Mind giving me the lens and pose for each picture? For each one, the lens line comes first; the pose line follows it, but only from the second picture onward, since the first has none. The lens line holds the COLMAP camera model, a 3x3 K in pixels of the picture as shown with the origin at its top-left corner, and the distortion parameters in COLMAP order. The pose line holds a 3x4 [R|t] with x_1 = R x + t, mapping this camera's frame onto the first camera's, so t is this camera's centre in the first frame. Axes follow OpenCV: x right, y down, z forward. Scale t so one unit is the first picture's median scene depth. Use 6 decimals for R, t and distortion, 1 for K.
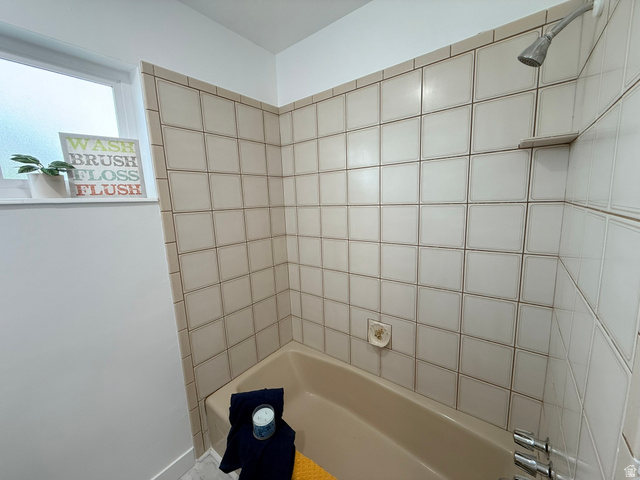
lens RADIAL K [[253.3, 0, 318.5], [0, 253.3, 238.9], [0, 0, 1]] dist [-0.001062, 0.000164]
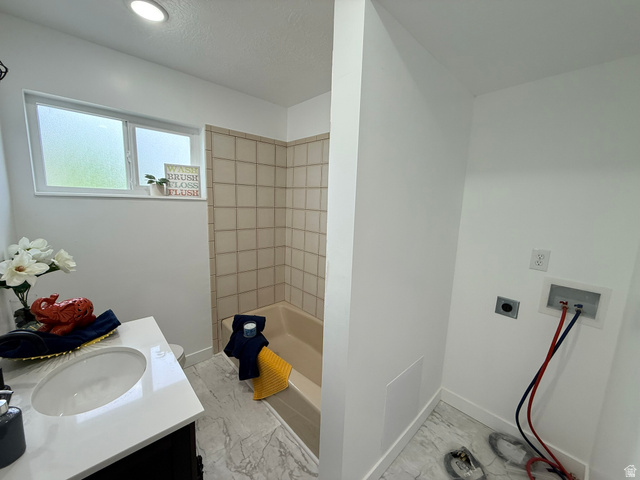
lens RADIAL K [[253.3, 0, 318.5], [0, 253.3, 238.9], [0, 0, 1]] dist [-0.001062, 0.000164]
pose [[0.984512, 0.095971, -0.146719, 0.418536], [-0.096486, 0.995328, 0.003619, 0.040395], [0.146380, 0.010594, 0.989172, -0.628241]]
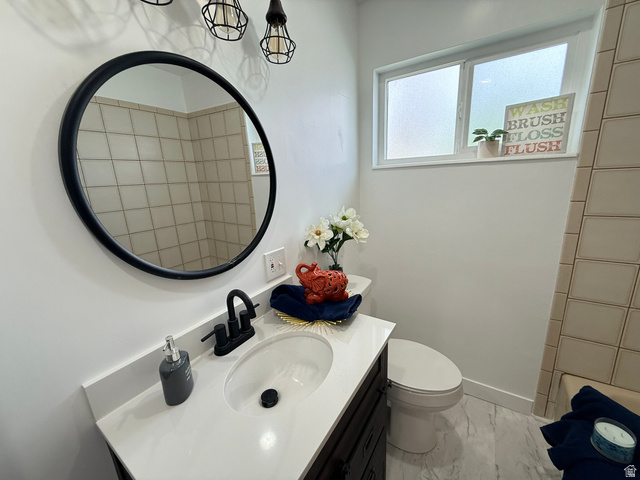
lens RADIAL K [[253.3, 0, 318.5], [0, 253.3, 238.9], [0, 0, 1]] dist [-0.001062, 0.000164]
pose [[0.082637, 0.271130, -0.958989, 0.276015], [-0.106653, 0.959160, 0.261988, 0.004443], [0.990856, 0.080629, 0.108179, -0.049397]]
